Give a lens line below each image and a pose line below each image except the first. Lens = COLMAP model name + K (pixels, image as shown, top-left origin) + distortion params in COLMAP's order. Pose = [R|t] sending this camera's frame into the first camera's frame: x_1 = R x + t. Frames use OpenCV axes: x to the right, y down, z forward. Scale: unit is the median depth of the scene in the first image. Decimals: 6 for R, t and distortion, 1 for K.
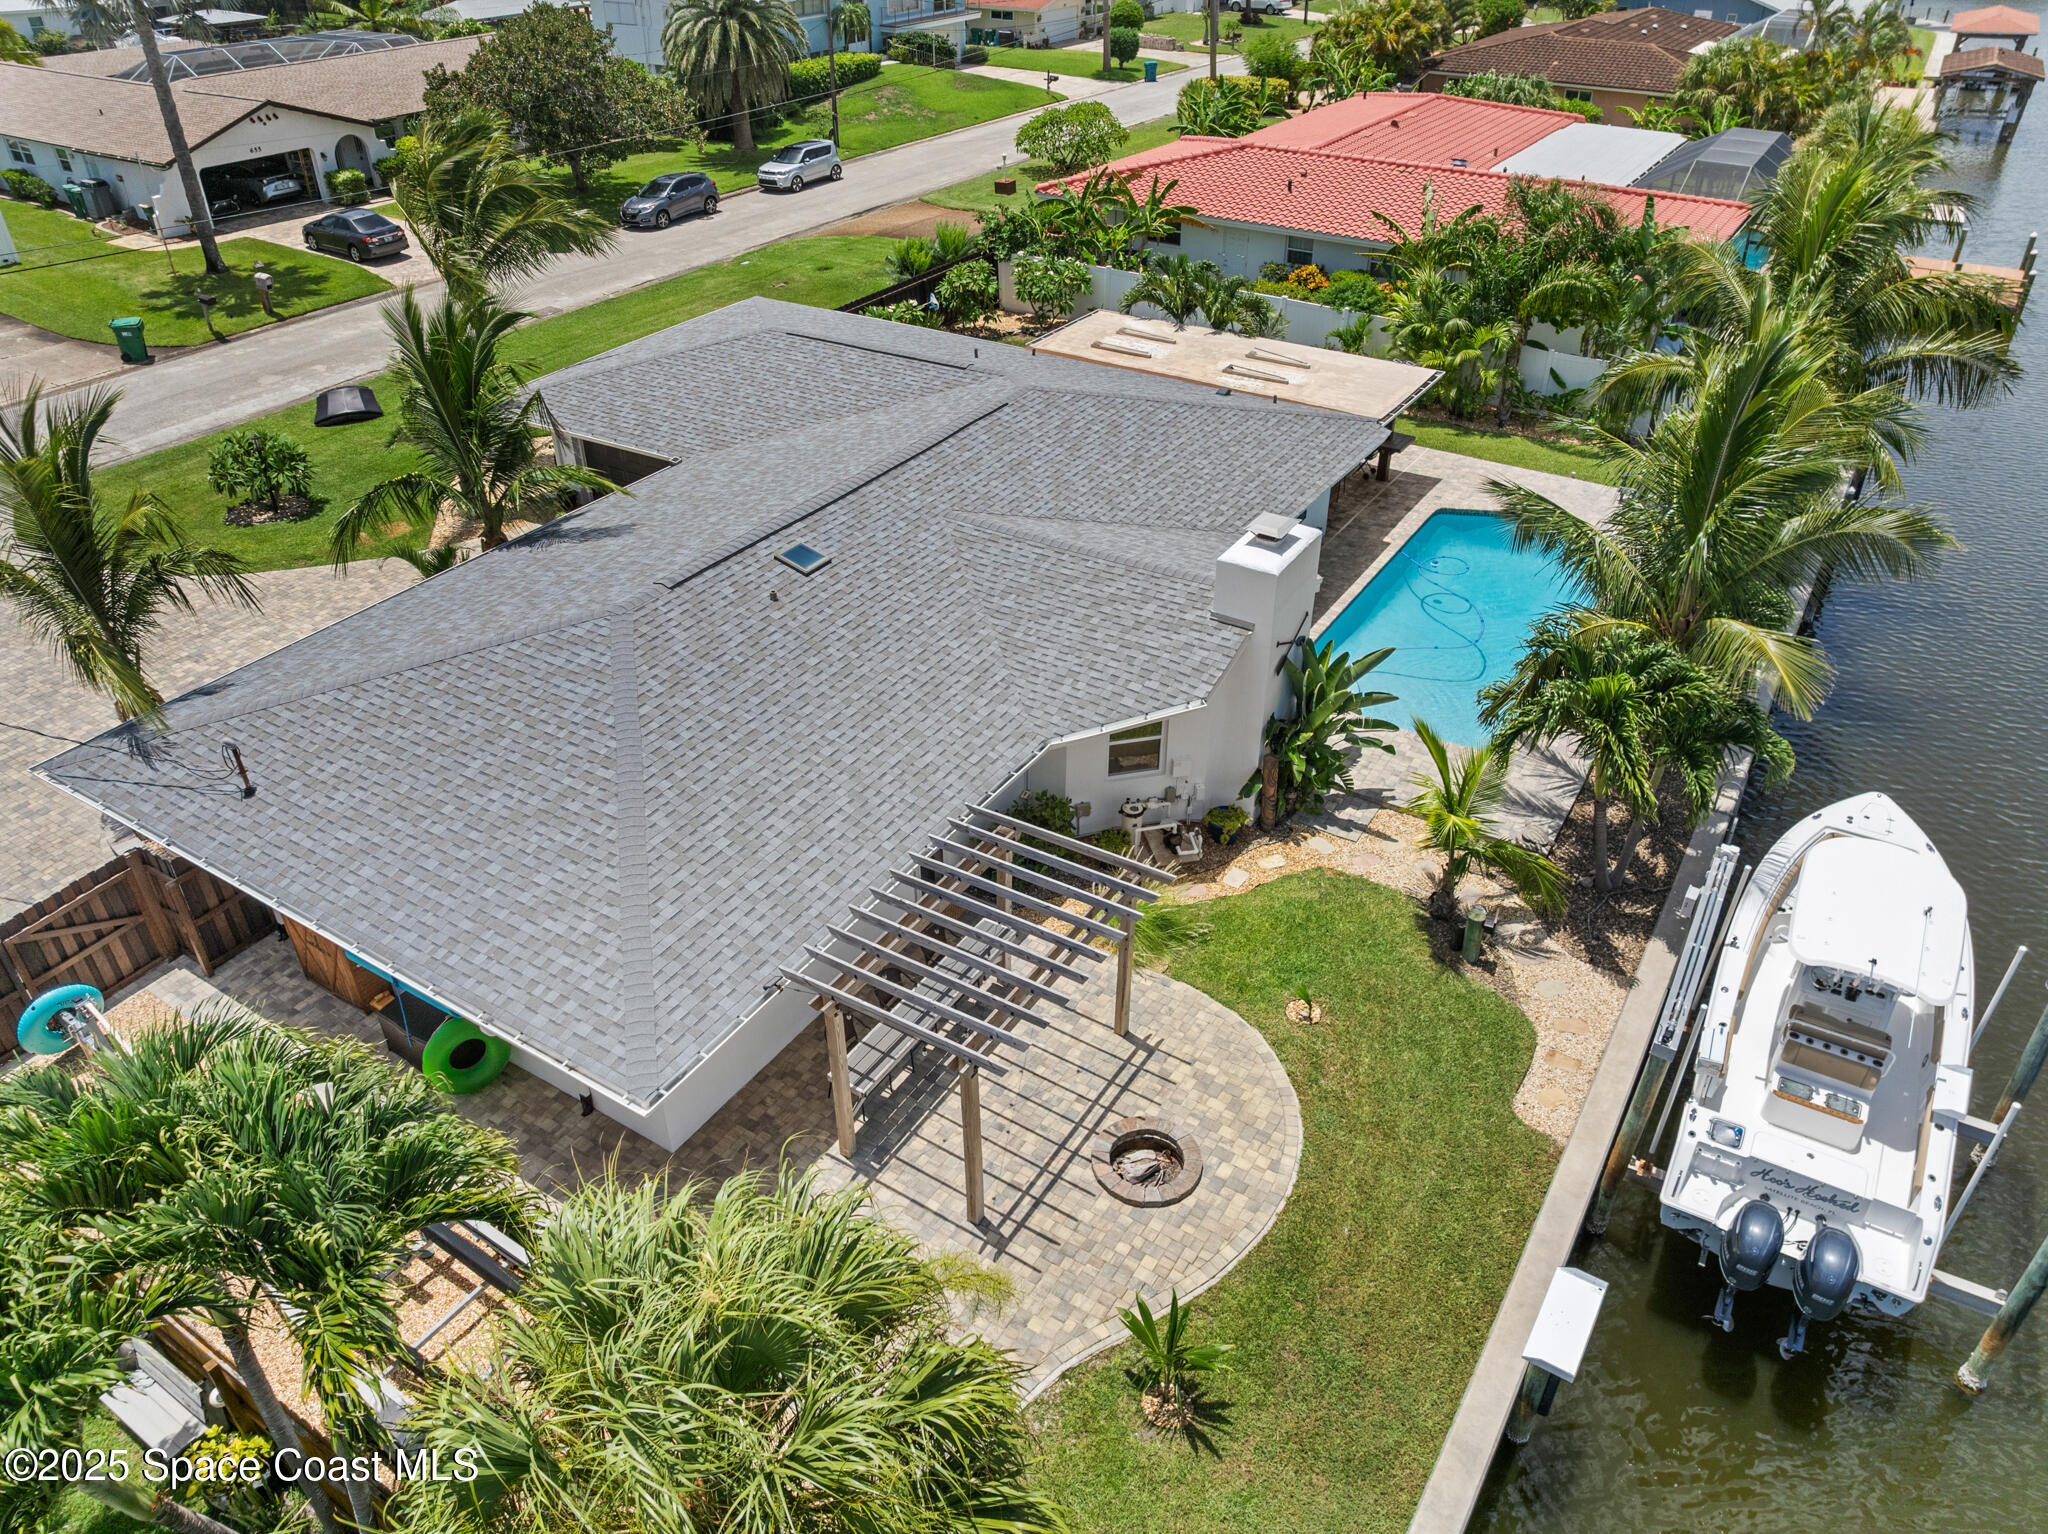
lens RADIAL K [[1421.8, 0, 1024.0], [0, 1421.8, 767.0], [0, 0, 1]] dist [-0.044856, 0.006165]
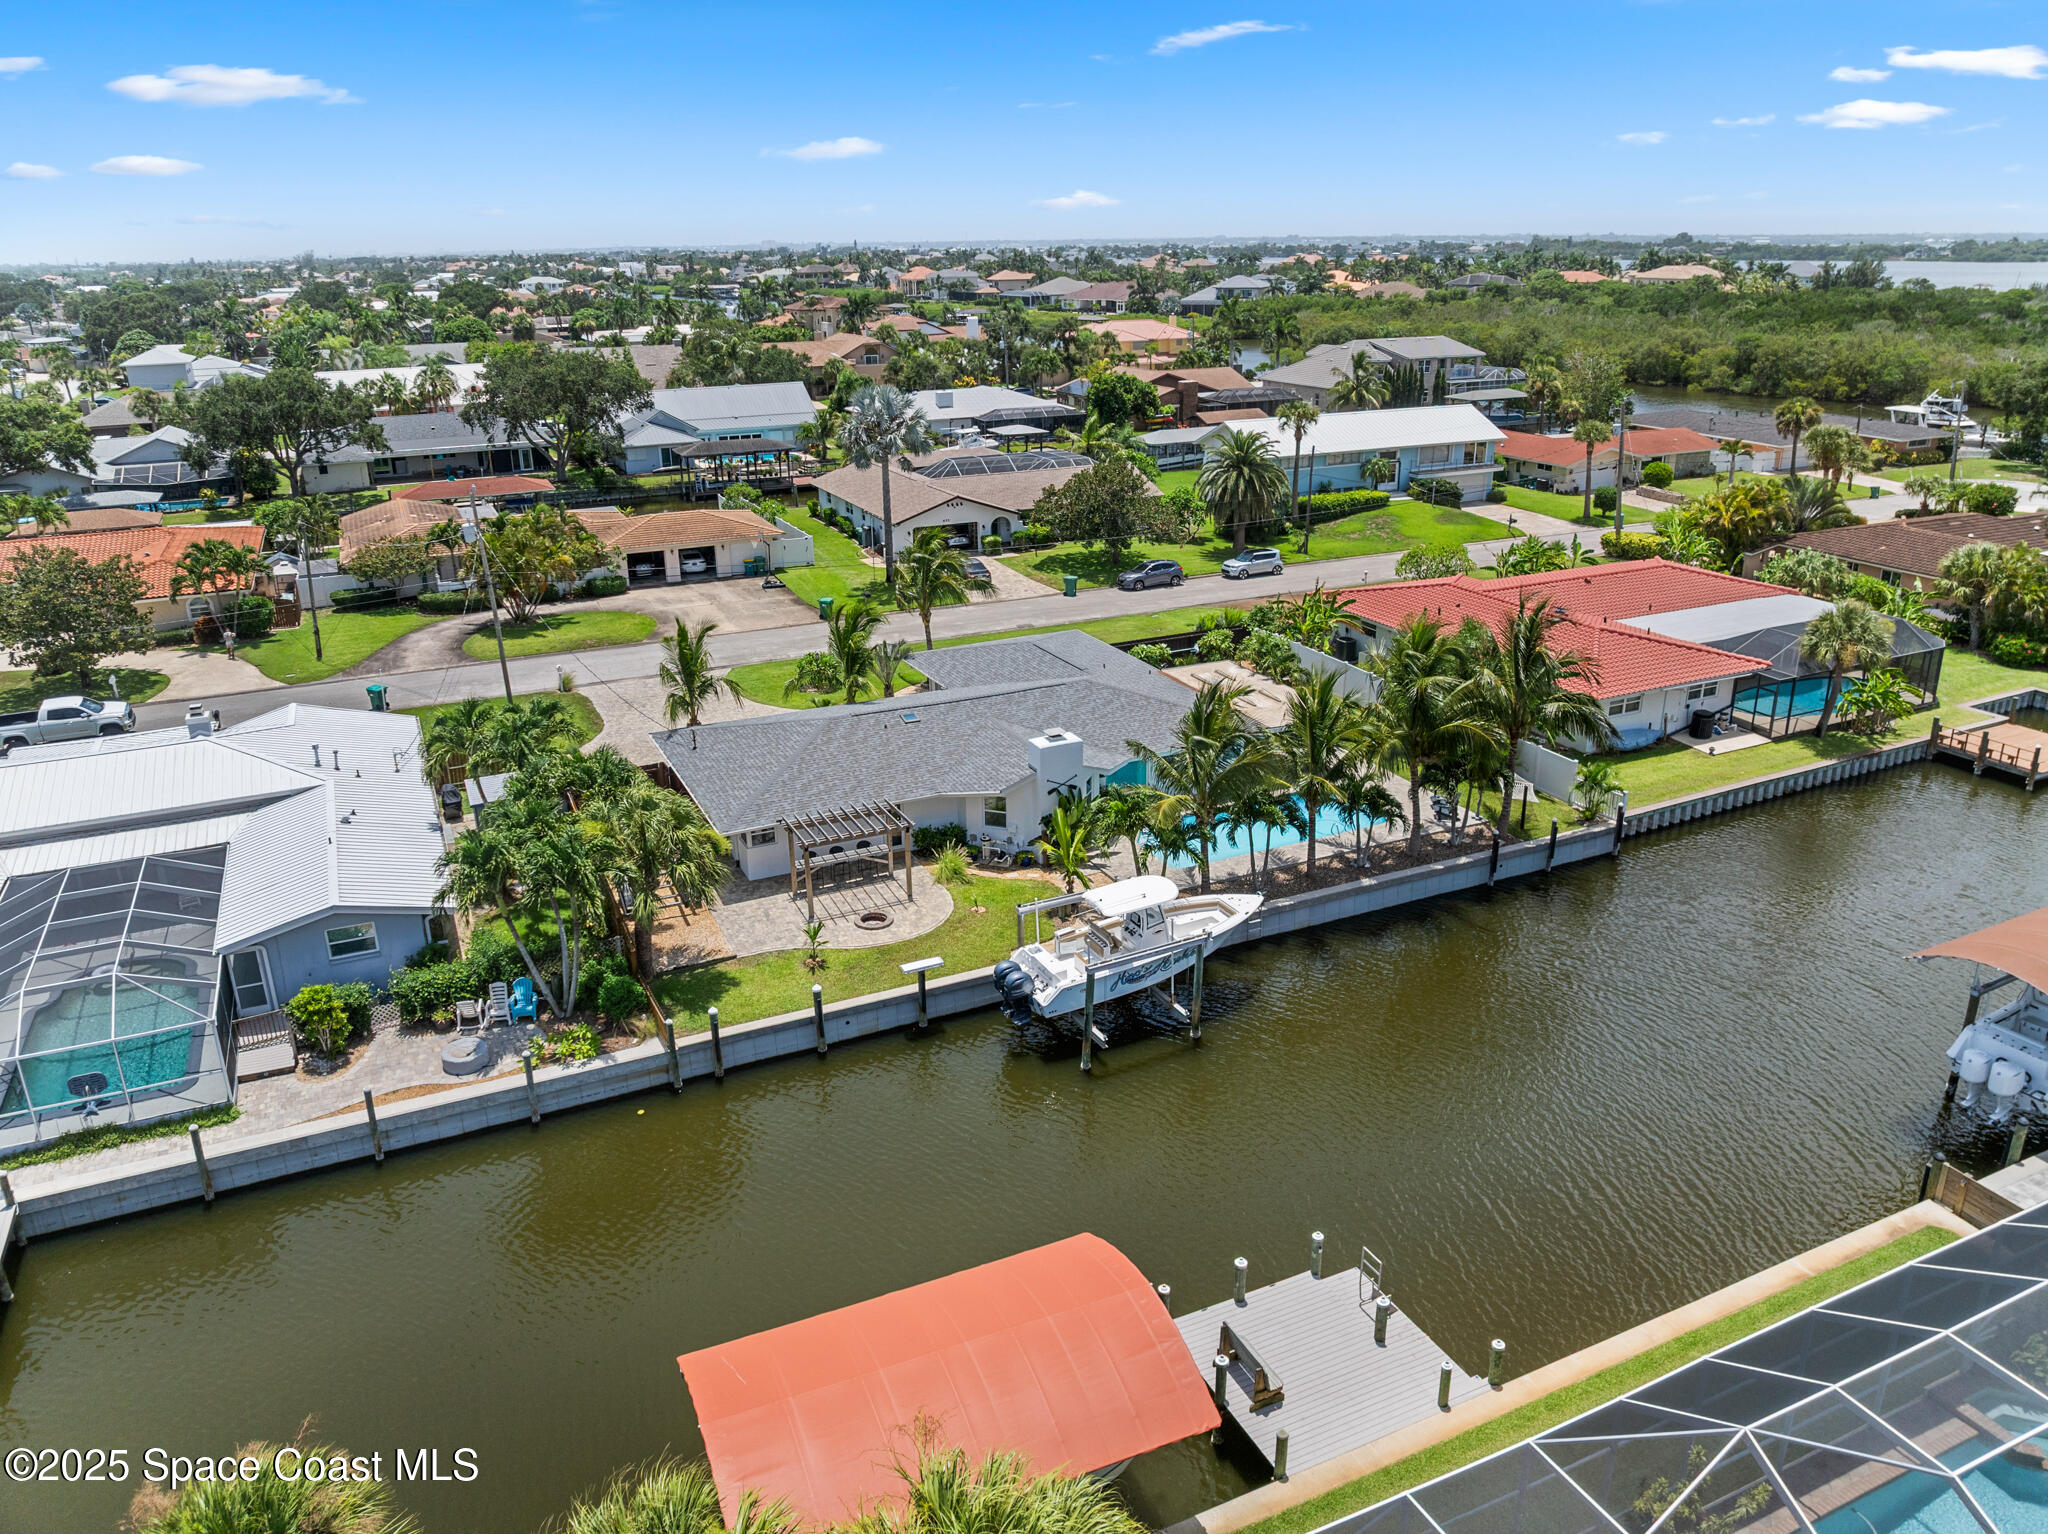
lens RADIAL K [[1421.8, 0, 1024.0], [0, 1421.8, 767.0], [0, 0, 1]] dist [-0.044856, 0.006165]
pose [[0.838261, 0.176340, -0.515968, 0.739697], [-0.293405, 0.943465, -0.154233, 0.146243], [0.459600, 0.280675, 0.842609, -0.554600]]
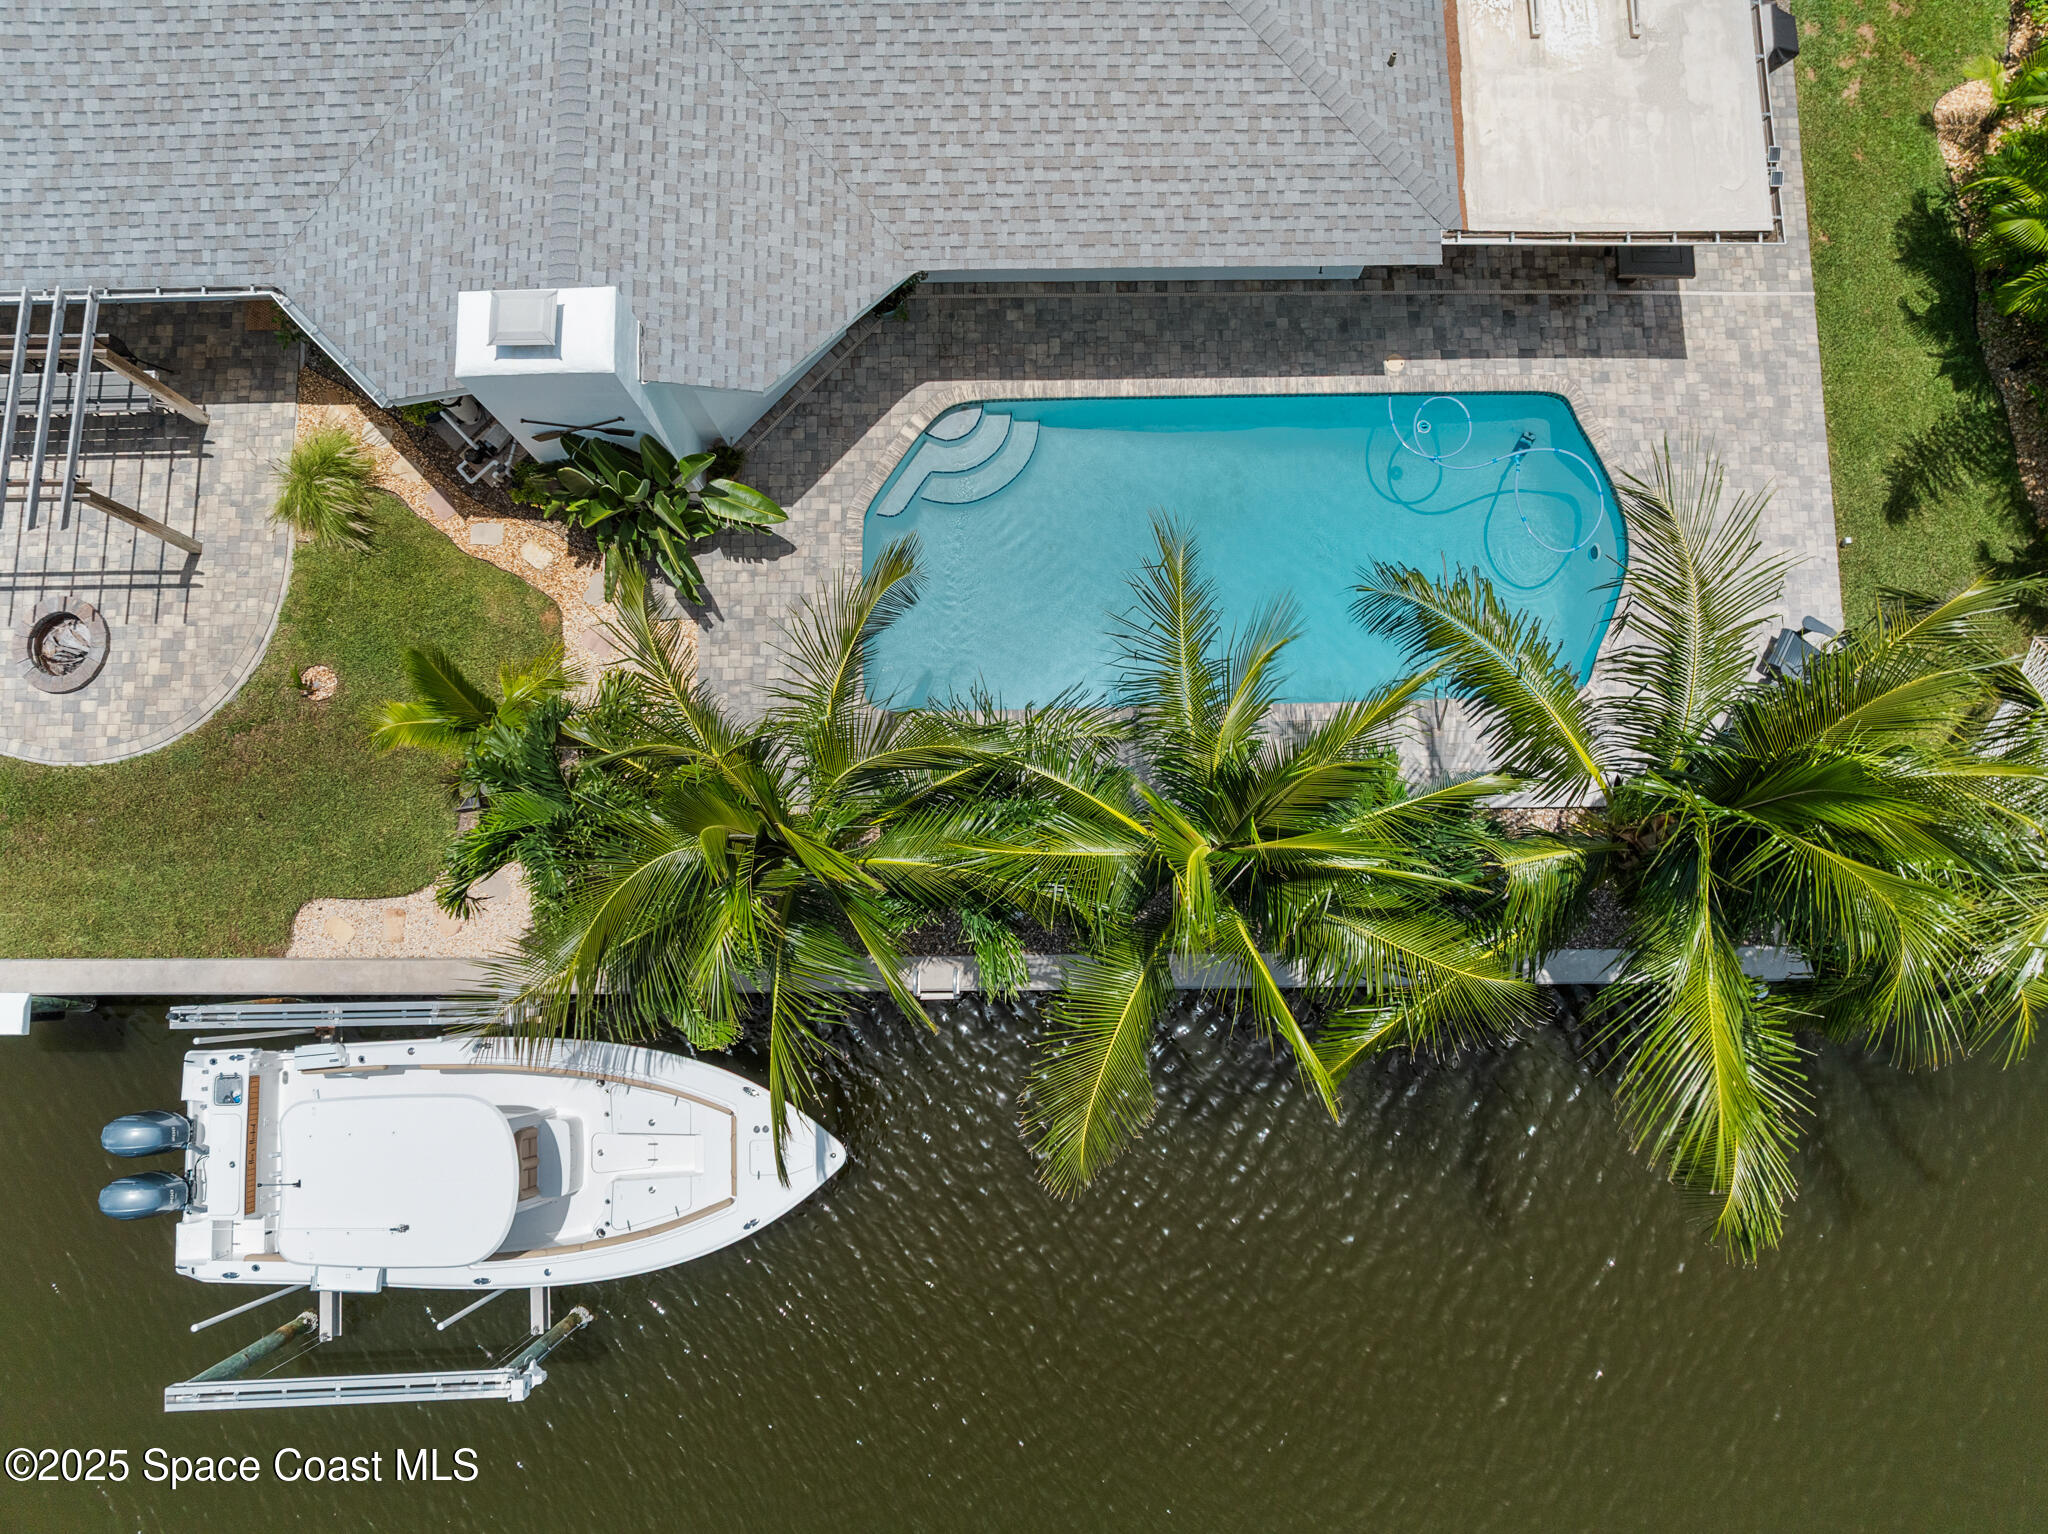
lens RADIAL K [[1476.0, 0, 1024.0], [0, 1476.0, 767.0], [0, 0, 1]] dist [-0.084696, 0.065565]
pose [[0.537252, 0.834869, -0.119813, 0.310905], [-0.463029, 0.410688, 0.785455, -0.406932], [0.704957, -0.366510, 0.607211, 0.348975]]
